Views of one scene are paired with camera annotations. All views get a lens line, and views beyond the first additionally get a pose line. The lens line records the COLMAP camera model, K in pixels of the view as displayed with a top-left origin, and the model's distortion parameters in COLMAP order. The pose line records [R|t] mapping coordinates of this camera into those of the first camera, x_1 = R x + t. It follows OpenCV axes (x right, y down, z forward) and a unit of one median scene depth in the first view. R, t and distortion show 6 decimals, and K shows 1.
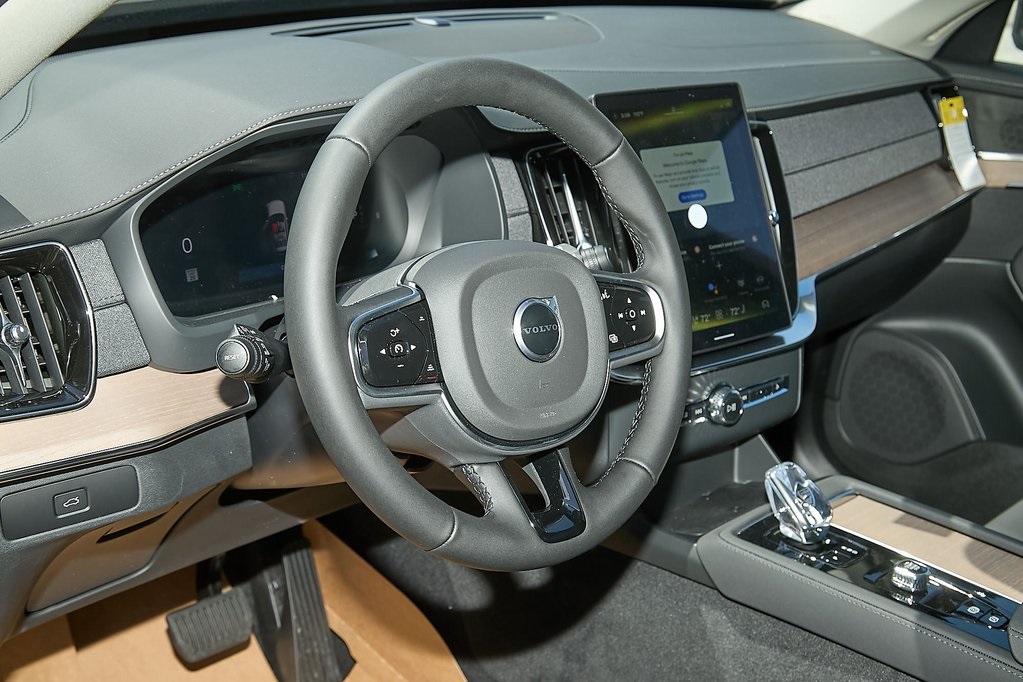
lens RADIAL K [[1275.3, 0, 508.3], [0, 1275.3, 348.6], [0, 0, 1]] dist [-0.054231, 0.000000]
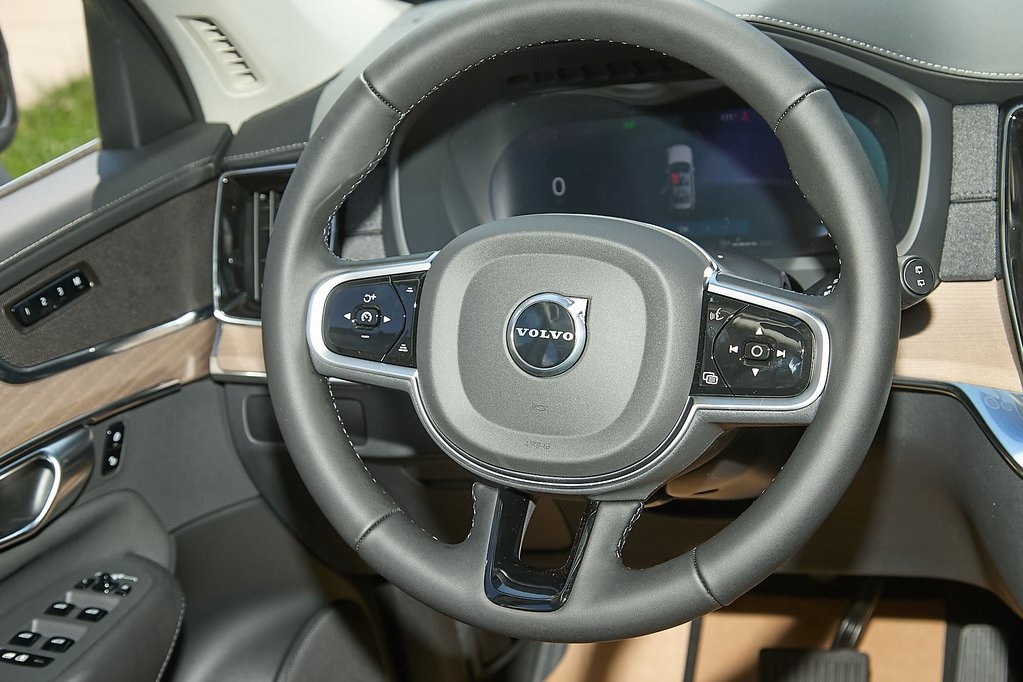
lens RADIAL K [[1768.0, 0, 505.0], [0, 1768.0, 341.1], [0, 0, 1]] dist [-0.039426, 0.000000]
pose [[0.450477, 0.181626, -0.874118, 0.673143], [-0.171021, 0.978512, 0.115181, -0.092178], [0.876255, 0.097606, 0.471859, 0.339428]]
